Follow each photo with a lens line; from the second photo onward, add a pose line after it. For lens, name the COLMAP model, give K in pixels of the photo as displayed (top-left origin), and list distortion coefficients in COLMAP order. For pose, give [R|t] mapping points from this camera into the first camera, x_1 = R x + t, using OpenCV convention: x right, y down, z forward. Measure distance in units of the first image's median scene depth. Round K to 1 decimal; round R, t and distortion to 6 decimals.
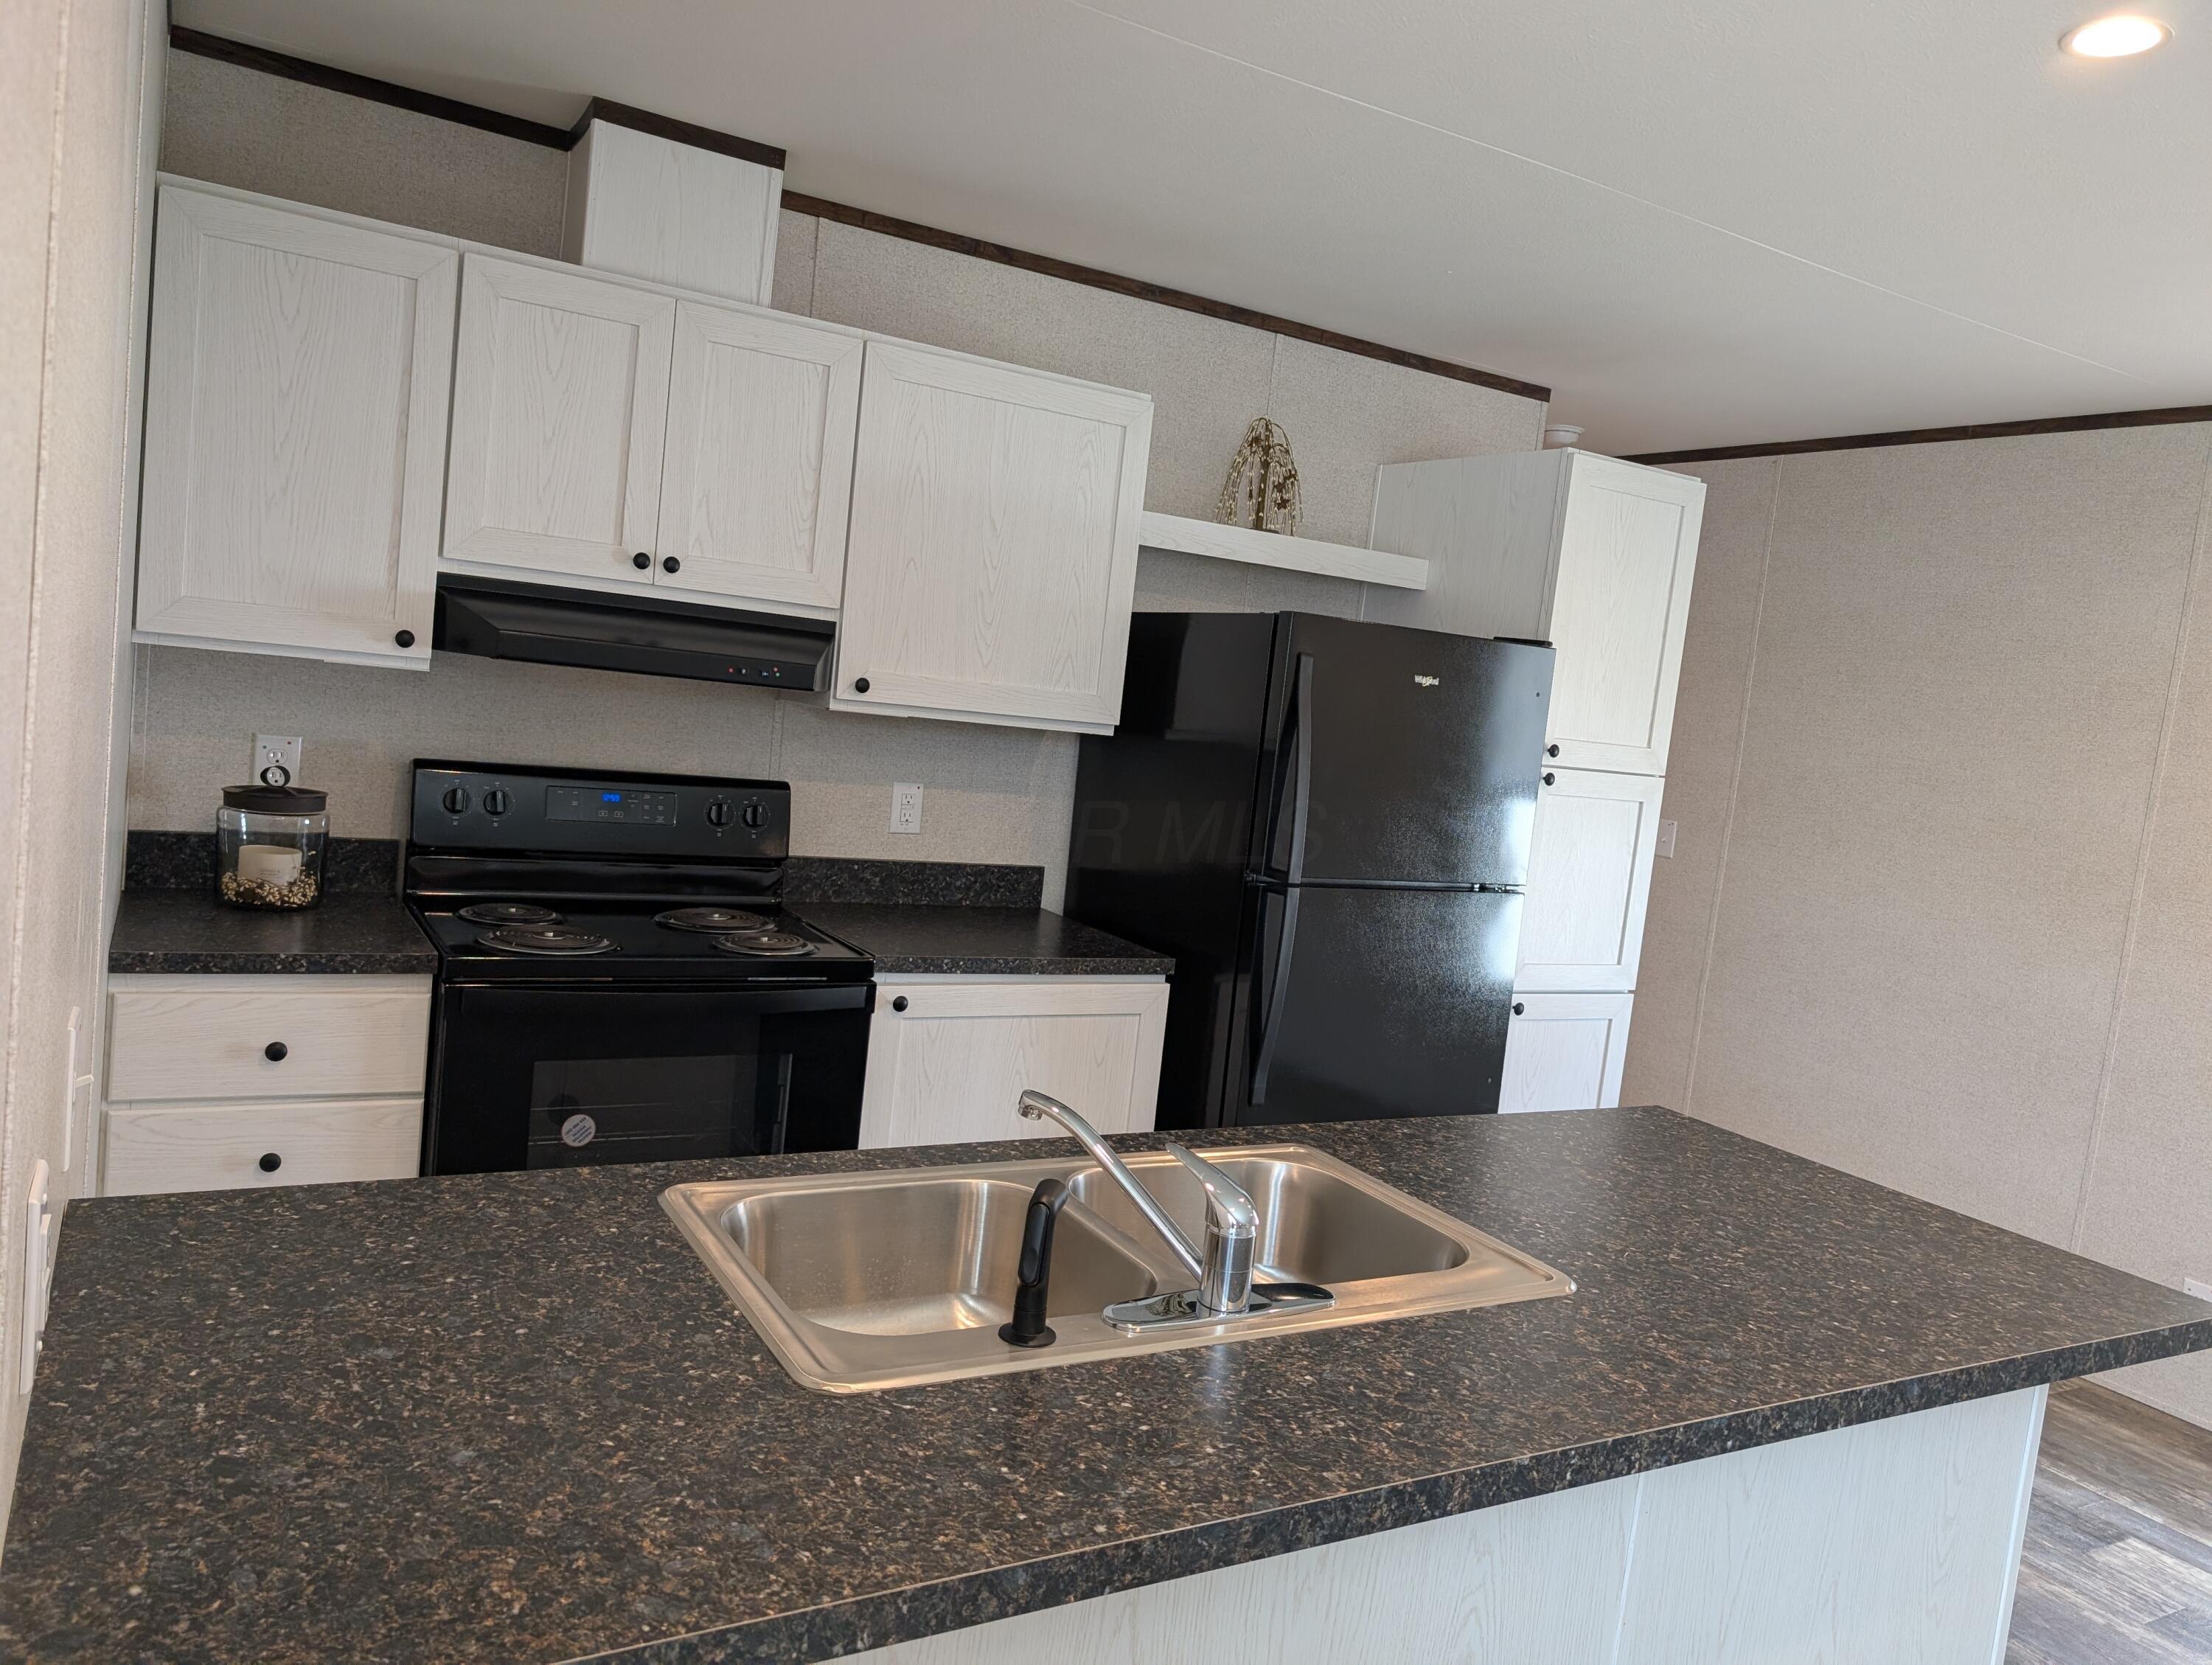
lens RADIAL K [[1585.5, 0, 1136.8], [0, 1585.5, 826.8], [0, 0, 1]] dist [0.000920, 0.001631]
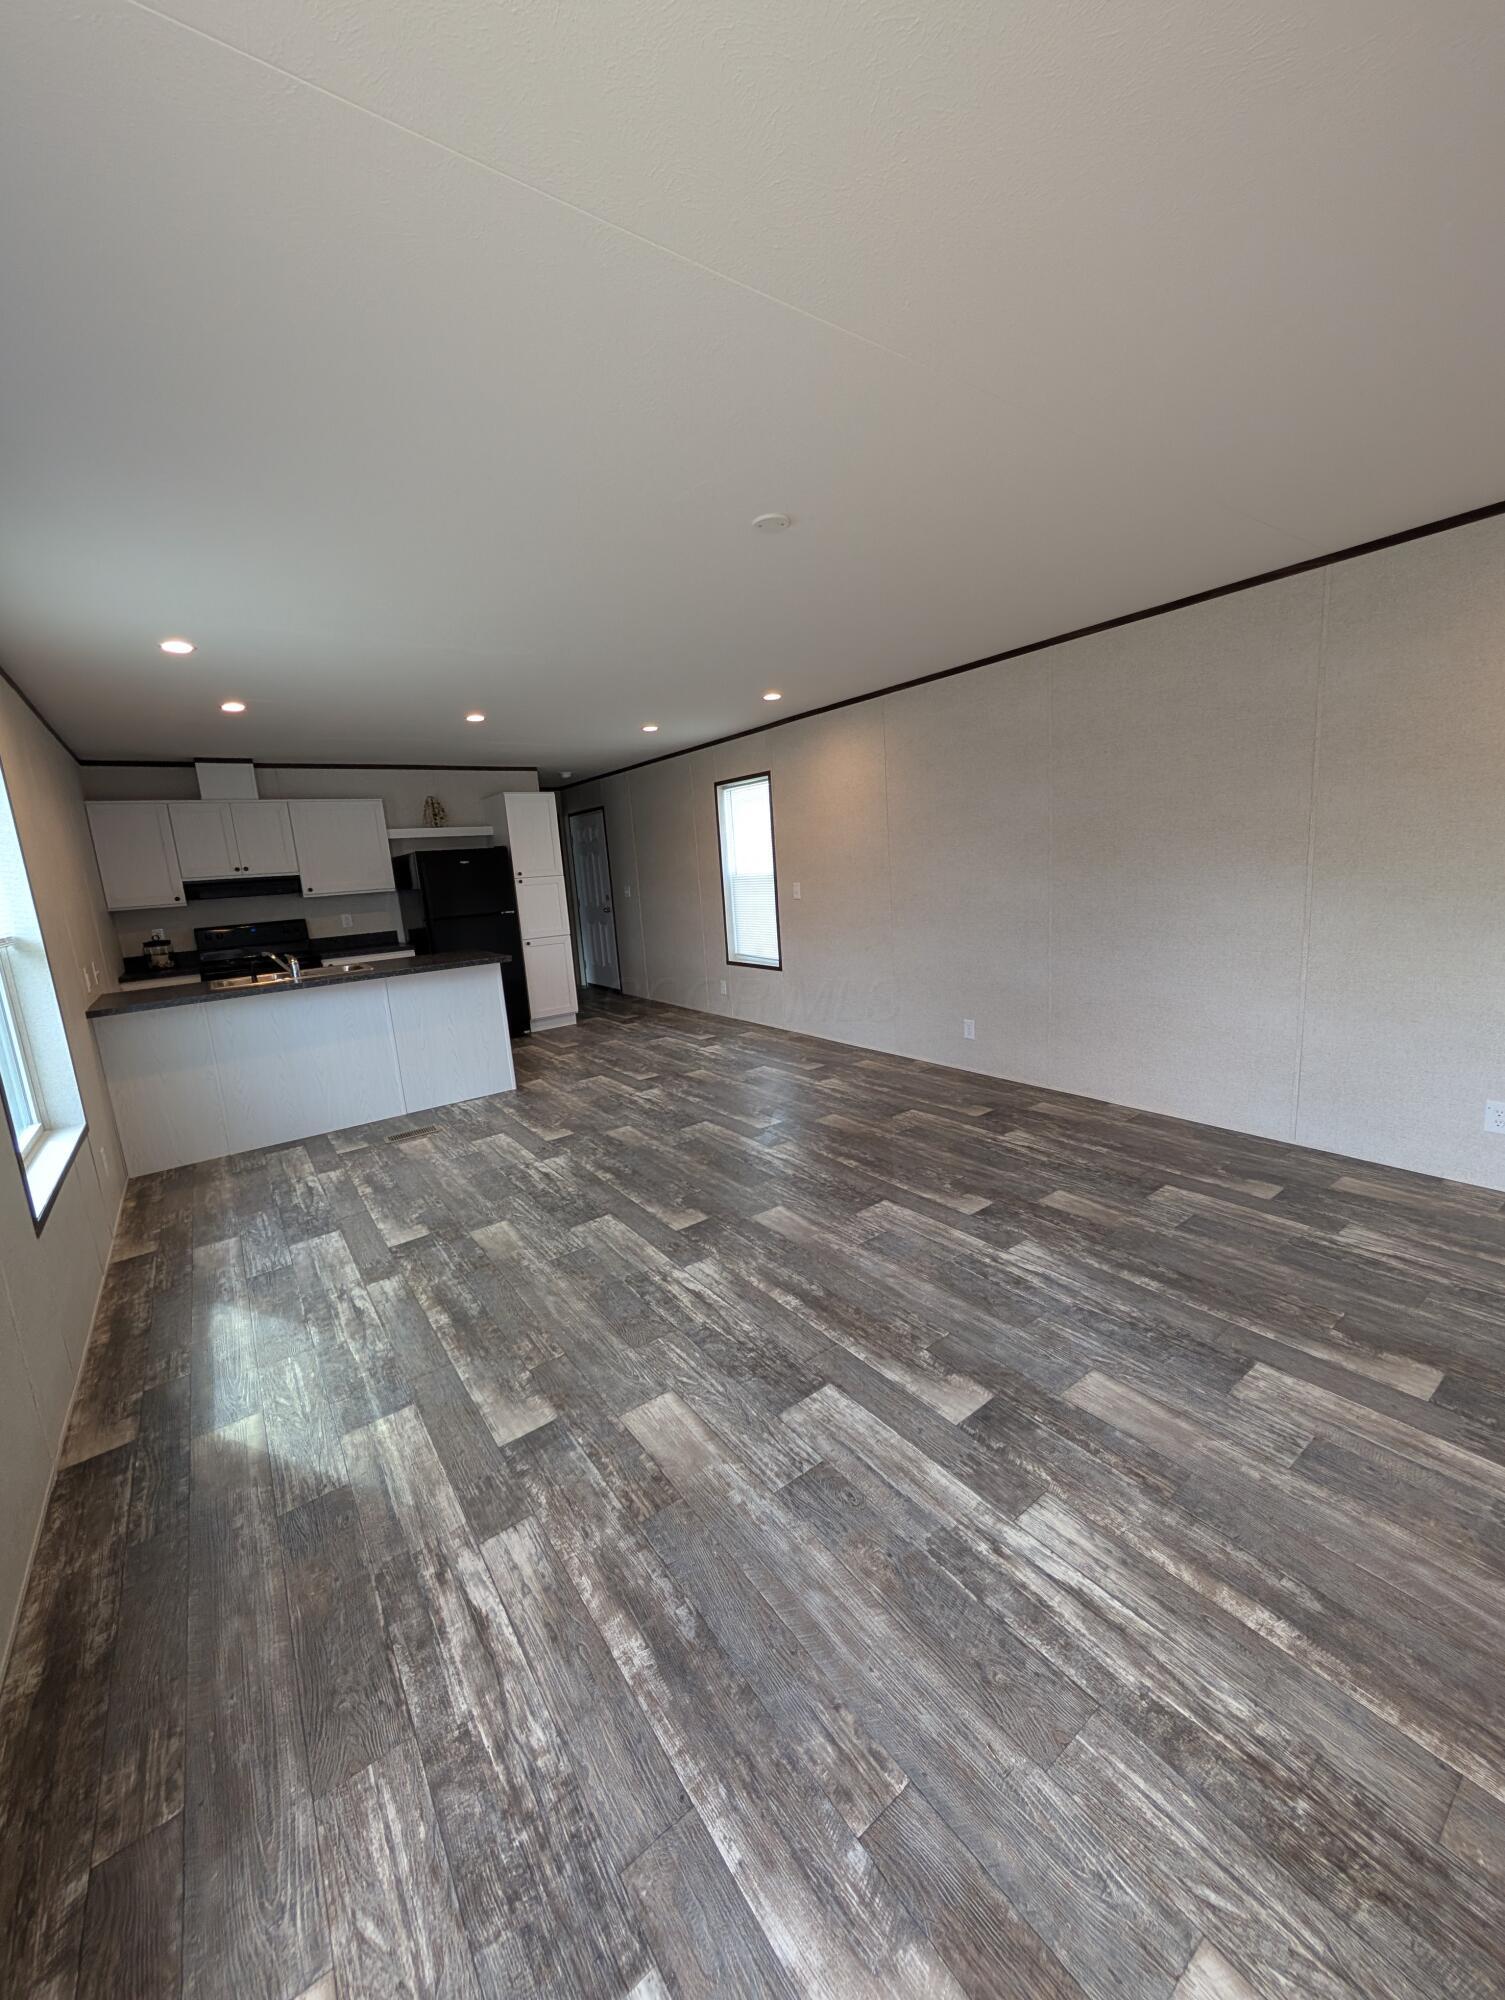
lens RADIAL K [[761.8, 0, 756.3], [0, 761.8, 996.5], [0, 0, 1]] dist [-0.003516, 0.000879]
pose [[0.979661, -0.189539, 0.065873, 0.771377], [0.182571, 0.978164, 0.099308, 0.191767], [-0.083258, -0.085262, 0.992874, -1.026993]]
